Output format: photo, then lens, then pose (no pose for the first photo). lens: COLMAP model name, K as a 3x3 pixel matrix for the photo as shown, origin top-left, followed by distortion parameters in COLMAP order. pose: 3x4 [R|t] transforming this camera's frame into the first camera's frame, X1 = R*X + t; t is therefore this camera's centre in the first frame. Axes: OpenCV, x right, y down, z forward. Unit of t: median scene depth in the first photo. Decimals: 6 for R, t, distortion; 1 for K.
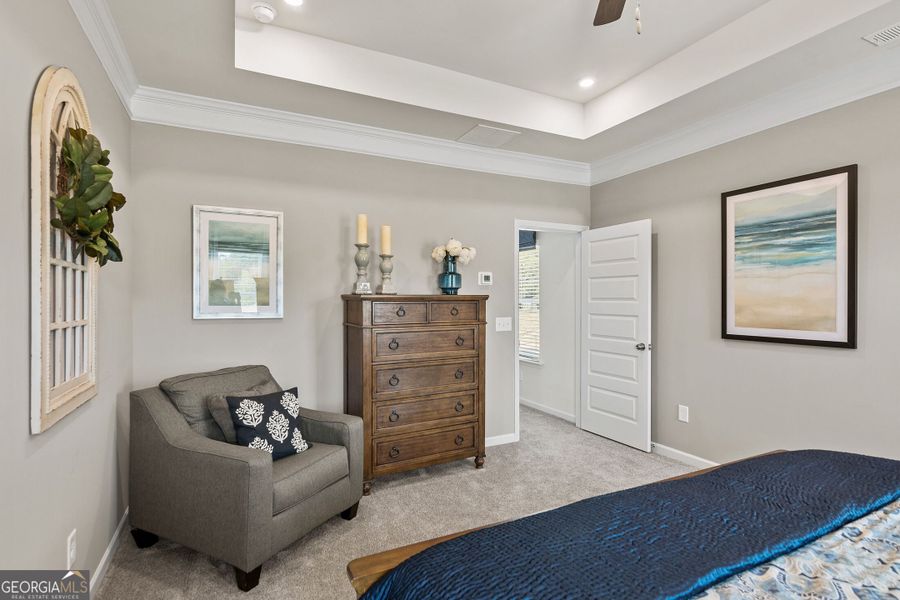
lens RADIAL K [[440.4, 0, 451.7], [0, 440.4, 299.9], [0, 0, 1]] dist [-0.003617, 0.002824]
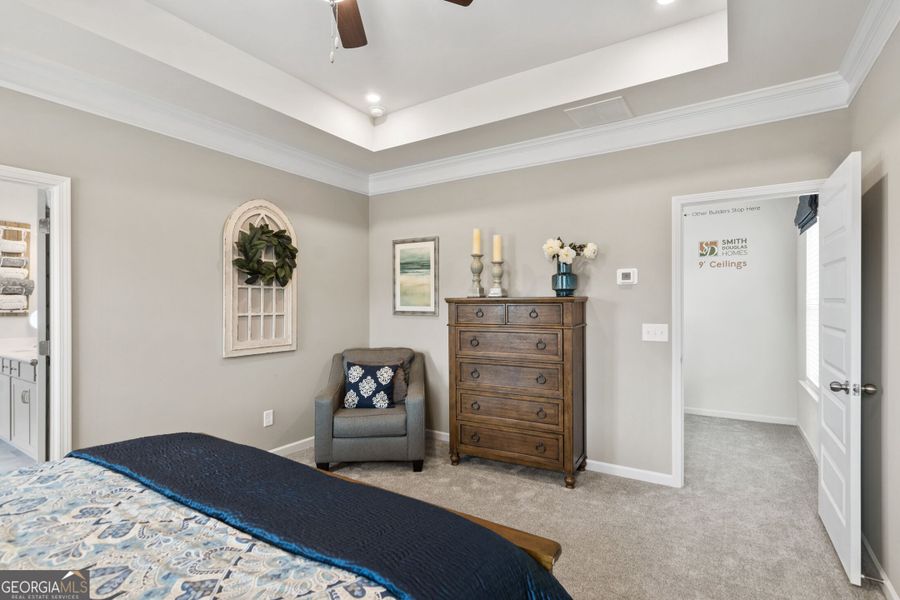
lens RADIAL K [[440.4, 0, 451.2], [0, 440.4, 301.4], [0, 0, 1]] dist [-0.003617, 0.002824]
pose [[0.514179, -0.001789, -0.857681, 0.744525], [0.002369, 0.999997, -0.000666, -0.001591], [0.857680, -0.001689, 0.514181, 0.337595]]
